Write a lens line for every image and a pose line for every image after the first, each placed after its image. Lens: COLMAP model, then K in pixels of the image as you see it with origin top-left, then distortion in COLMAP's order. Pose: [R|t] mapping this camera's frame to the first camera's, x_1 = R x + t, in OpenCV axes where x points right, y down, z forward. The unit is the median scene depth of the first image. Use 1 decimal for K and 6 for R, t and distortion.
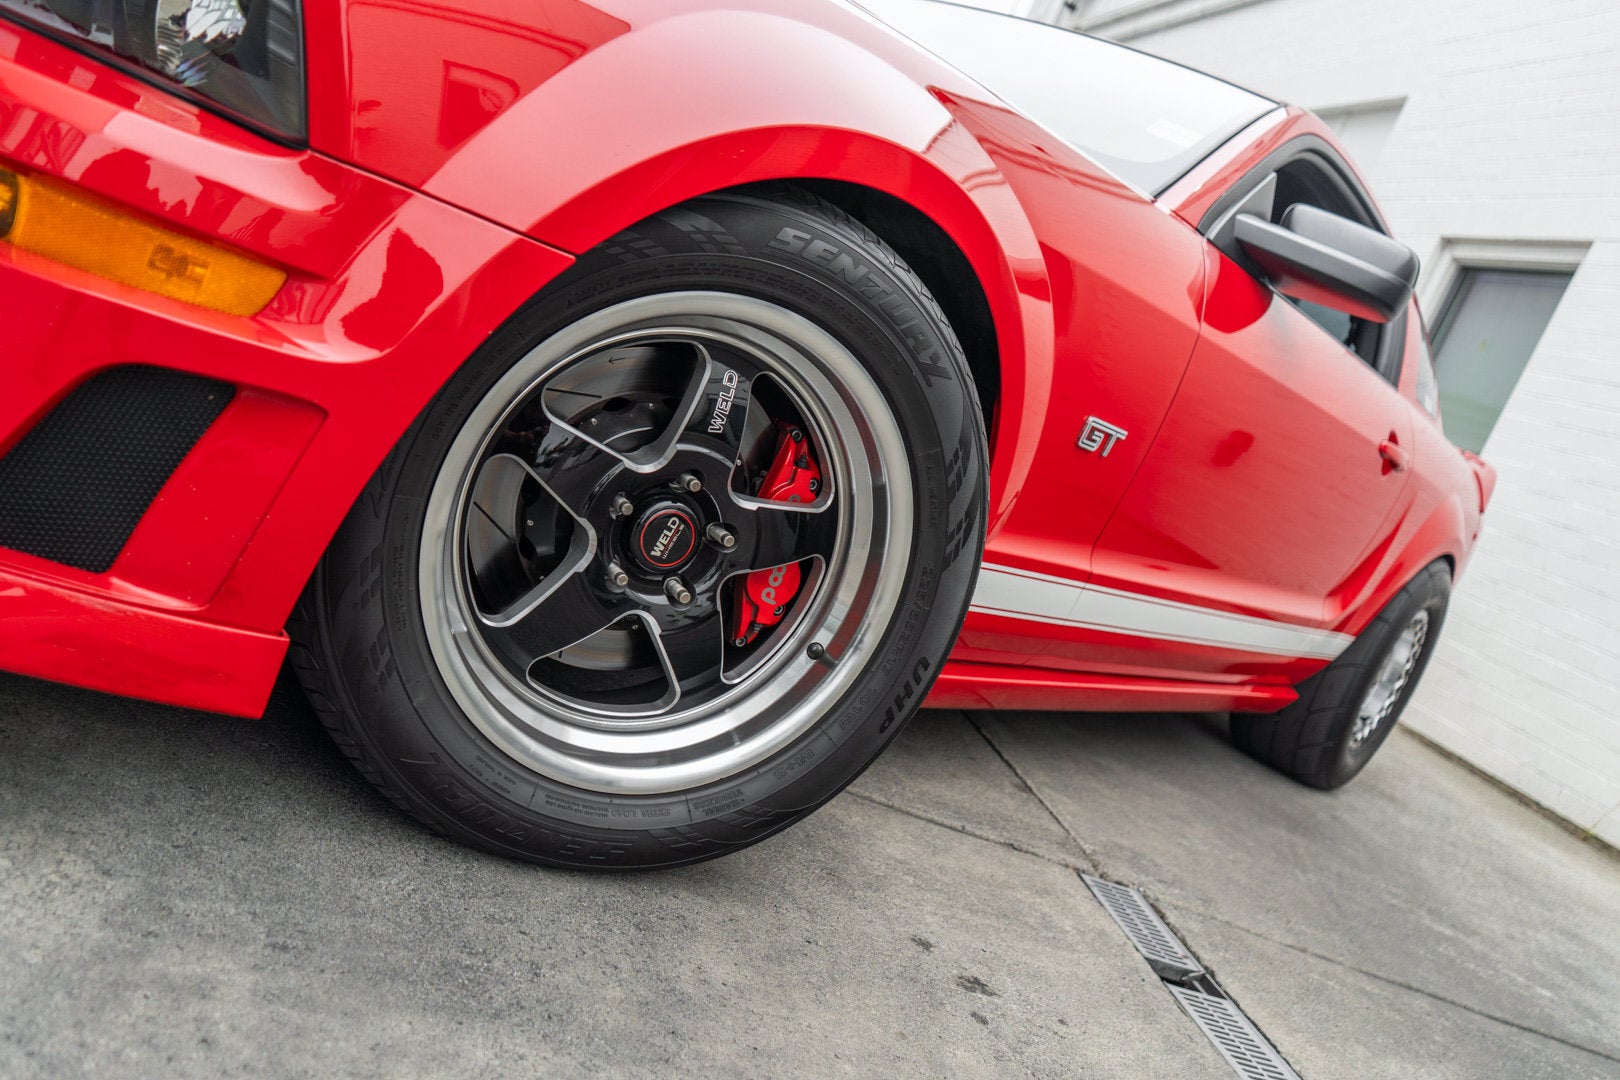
lens RADIAL K [[1288.0, 0, 810.0], [0, 1288.0, 540.0], [0, 0, 1]] dist [-0.002828, -0.000279]
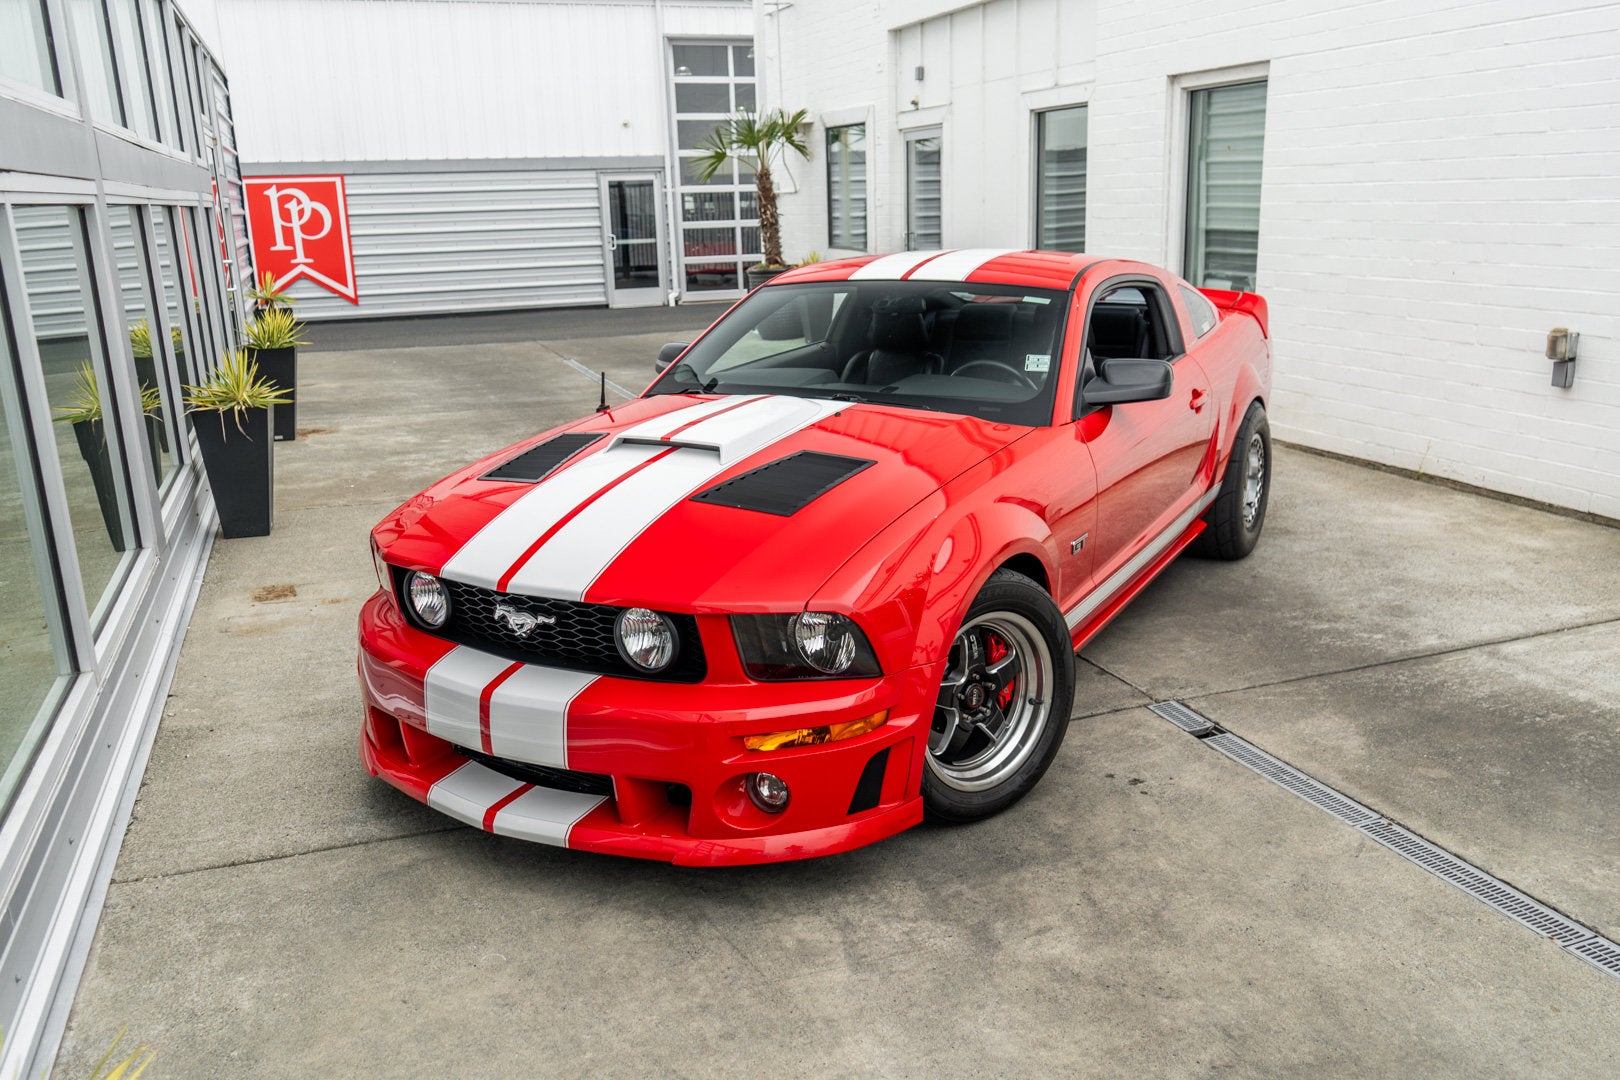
lens RADIAL K [[1288.0, 0, 810.0], [0, 1288.0, 540.0], [0, 0, 1]] dist [-0.002828, -0.000279]
pose [[0.893080, -0.449728, 0.012321, -0.224449], [0.444299, 0.885943, 0.133051, -0.597950], [-0.070752, -0.113352, 0.991033, -1.220174]]
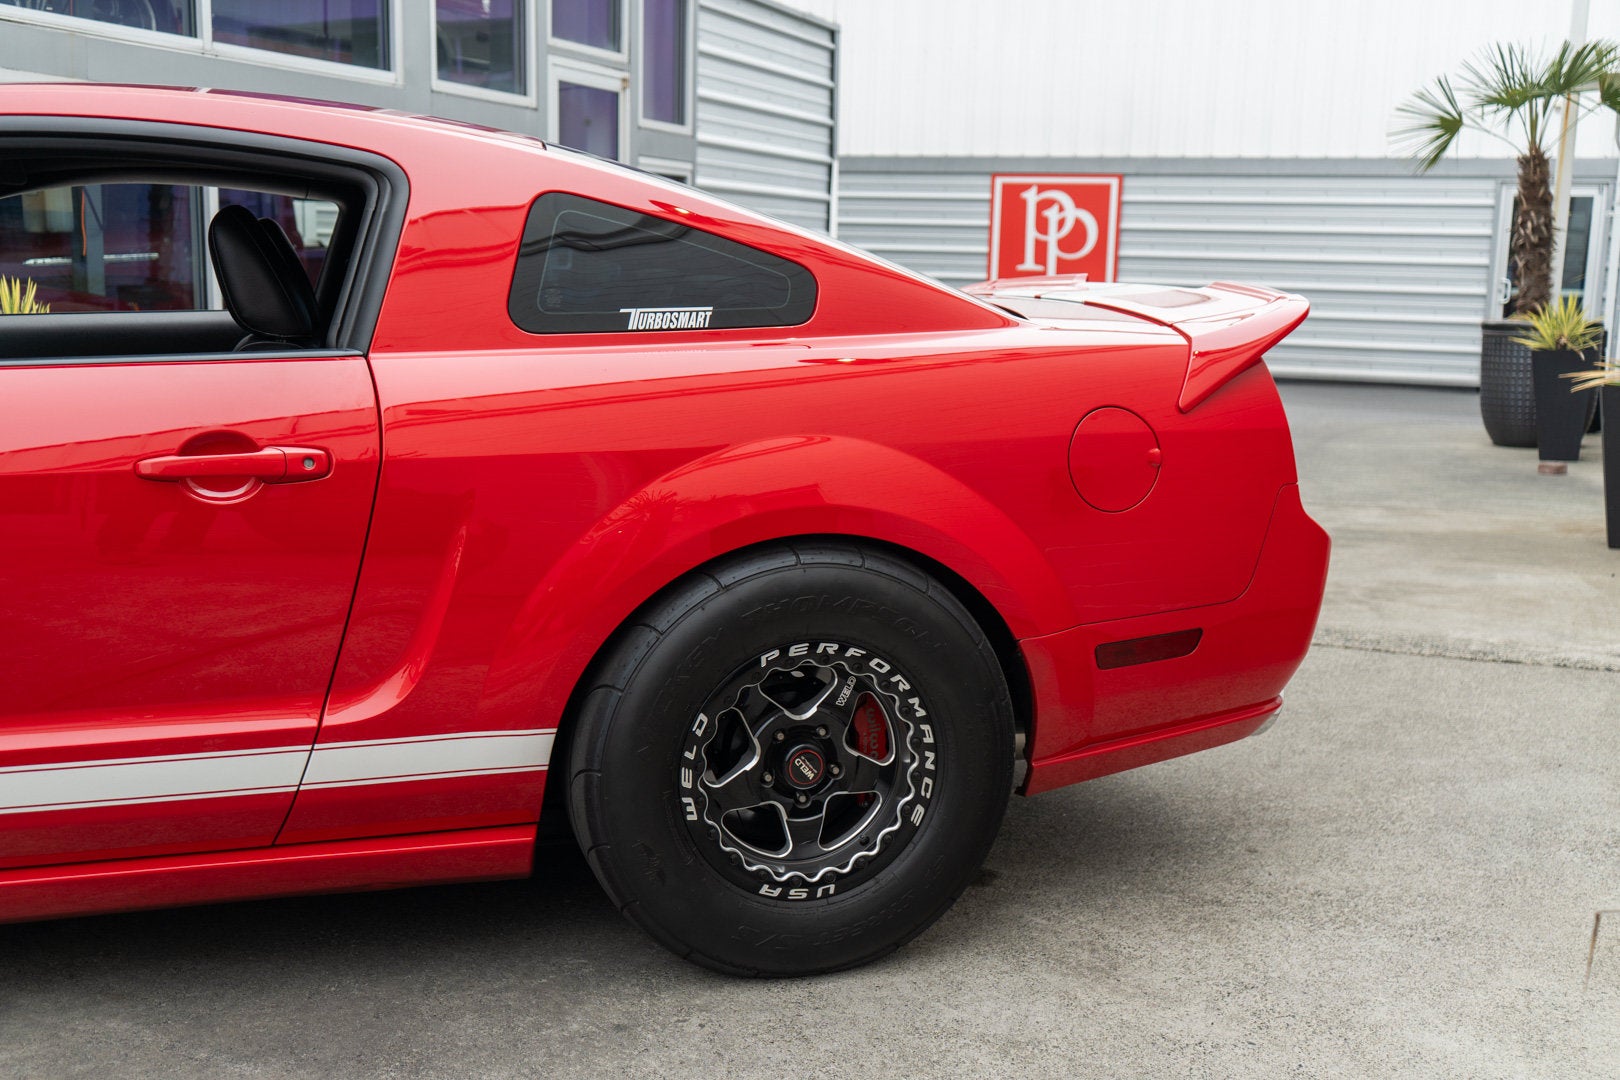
lens RADIAL K [[1709.1, 0, 810.0], [0, 1709.1, 540.0], [0, 0, 1]] dist [0.009611, 0.010652]
pose [[0.761534, -0.294861, -0.577168, 1.870581], [0.214574, 0.955001, -0.204771, 0.336532], [0.611575, 0.032094, 0.790535, 0.779306]]
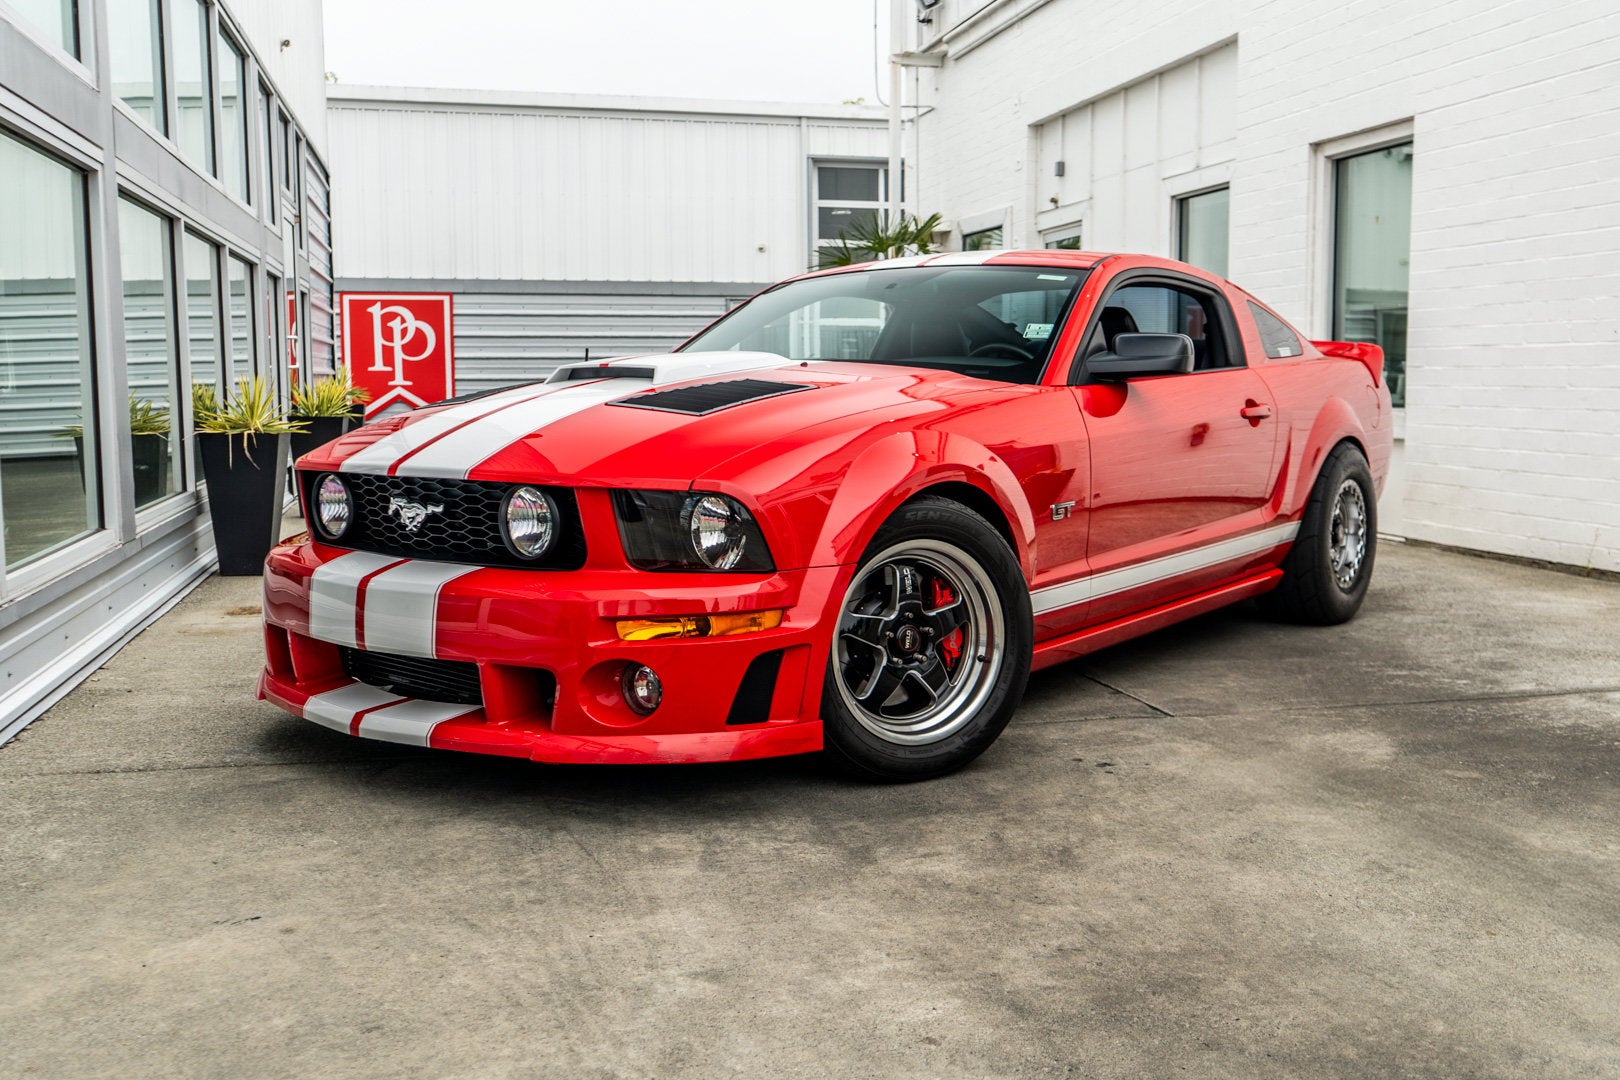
lens RADIAL K [[1518.8, 0, 832.2], [0, 1518.8, 510.6], [0, 0, 1]] dist [-0.001194, -0.000201]
pose [[0.912719, -0.408437, -0.011113, -0.080610], [0.406829, 0.910975, -0.067931, -0.064150], [0.037869, 0.057481, 0.997628, -1.402354]]
